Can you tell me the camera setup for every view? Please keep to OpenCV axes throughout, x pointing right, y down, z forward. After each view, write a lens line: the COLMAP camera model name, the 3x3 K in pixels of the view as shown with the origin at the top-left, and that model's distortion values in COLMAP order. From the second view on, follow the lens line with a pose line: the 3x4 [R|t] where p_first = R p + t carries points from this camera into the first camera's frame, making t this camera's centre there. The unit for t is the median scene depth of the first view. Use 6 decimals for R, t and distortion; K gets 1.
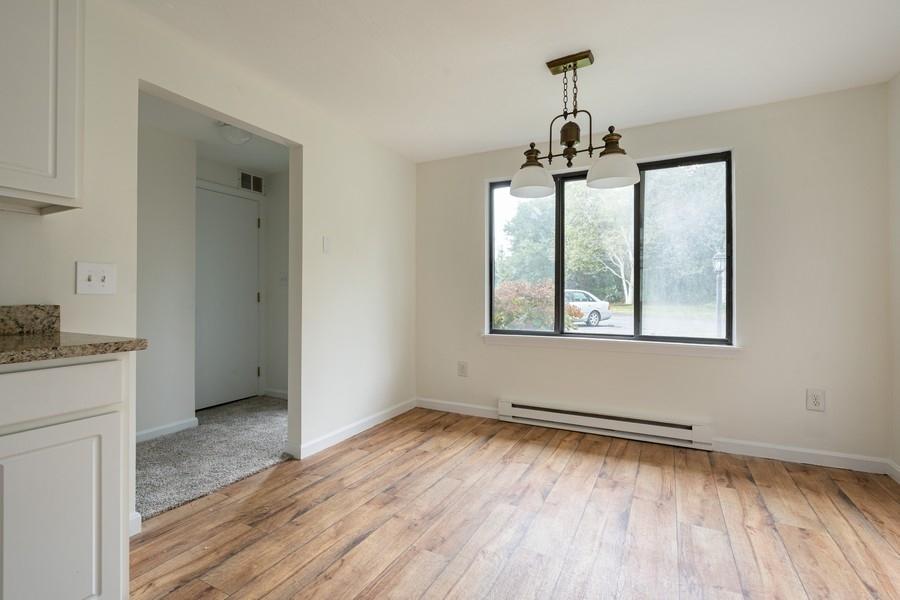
lens RADIAL K [[411.1, 0, 450.0], [0, 411.1, 300.0], [0, 0, 1]] dist [-0.002879, 0.000009]
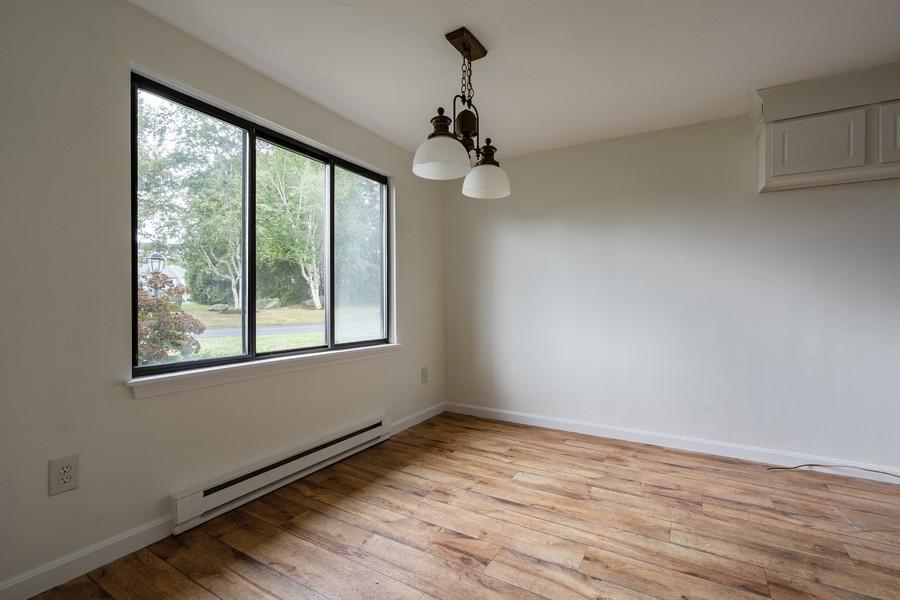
lens RADIAL K [[411.1, 0, 450.0], [0, 411.1, 300.0], [0, 0, 1]] dist [-0.002879, 0.000009]
pose [[0.054737, 0.002821, 0.998497, -0.507754], [0.011869, 0.999924, -0.003475, -0.006004], [-0.998430, 0.012042, 0.054700, 0.806989]]
